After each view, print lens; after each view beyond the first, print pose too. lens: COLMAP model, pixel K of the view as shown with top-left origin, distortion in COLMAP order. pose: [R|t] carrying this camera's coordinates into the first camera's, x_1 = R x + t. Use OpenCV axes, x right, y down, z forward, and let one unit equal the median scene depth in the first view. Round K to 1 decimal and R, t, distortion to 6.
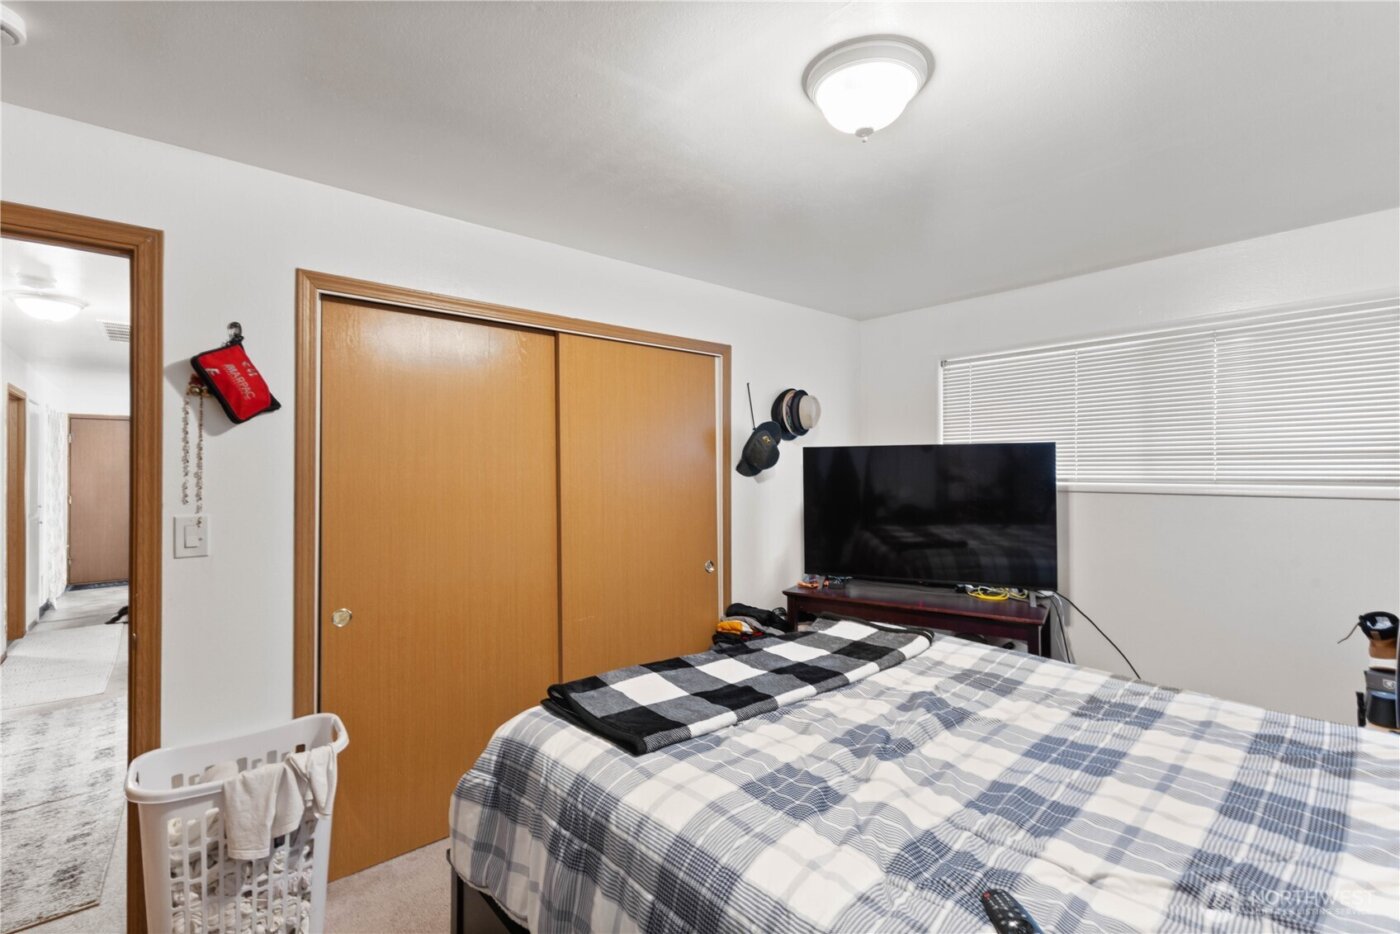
lens RADIAL K [[617.0, 0, 695.2], [0, 617.0, 467.2], [0, 0, 1]] dist [0.002724, 0.000034]
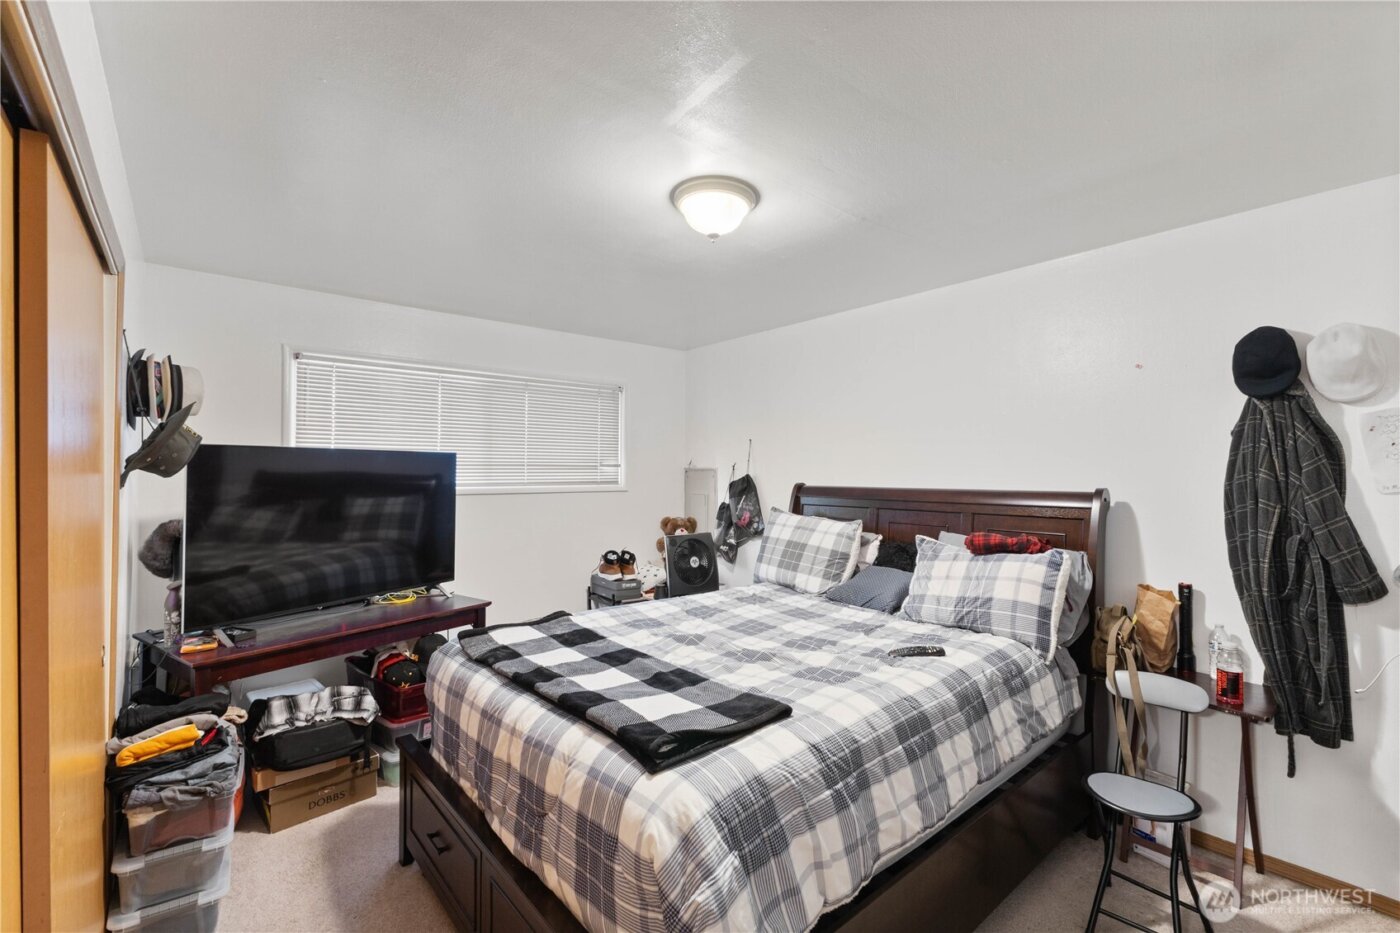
lens RADIAL K [[617.0, 0, 695.9], [0, 617.0, 468.1], [0, 0, 1]] dist [0.002724, 0.000034]
pose [[0.015803, 0.011963, 0.999804, -1.105162], [-0.000853, 0.999928, -0.011951, 0.003371], [-0.999875, -0.000664, 0.015812, 0.994746]]
